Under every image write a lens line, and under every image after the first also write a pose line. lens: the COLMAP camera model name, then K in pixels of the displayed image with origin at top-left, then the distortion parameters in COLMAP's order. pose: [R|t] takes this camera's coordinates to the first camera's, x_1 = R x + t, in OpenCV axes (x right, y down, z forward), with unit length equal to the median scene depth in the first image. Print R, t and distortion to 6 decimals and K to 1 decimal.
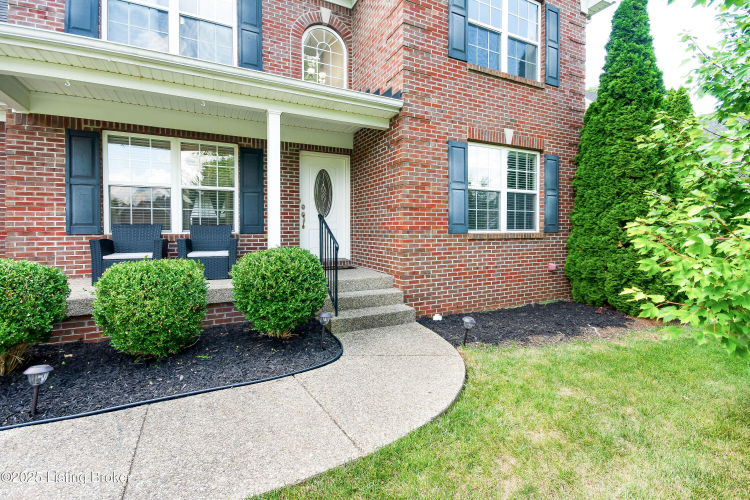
lens RADIAL K [[316.7, 0, 377.2], [0, 316.7, 229.9], [0, 0, 1]] dist [0.000438, 0.000043]
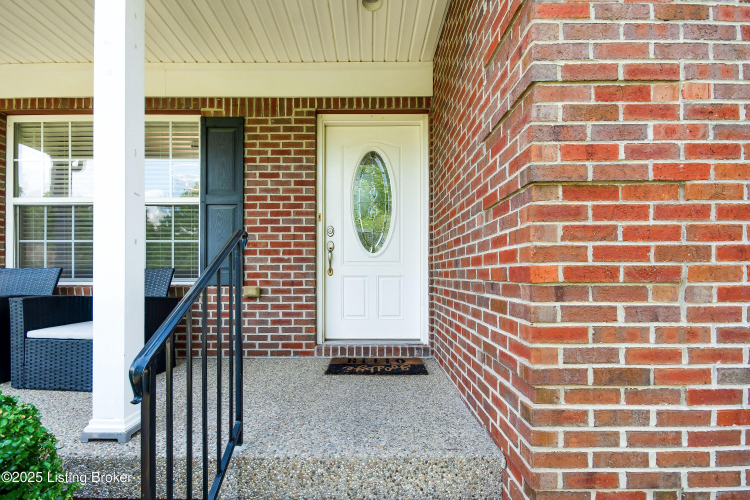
lens RADIAL K [[366.5, 0, 374.4], [0, 366.5, 272.7], [0, 0, 1]] dist [0.001969, -0.000128]
pose [[0.910516, -0.002021, -0.413468, 0.070152], [-0.000920, 0.999976, -0.006915, -0.004626], [0.413472, 0.006677, 0.910492, 0.581623]]
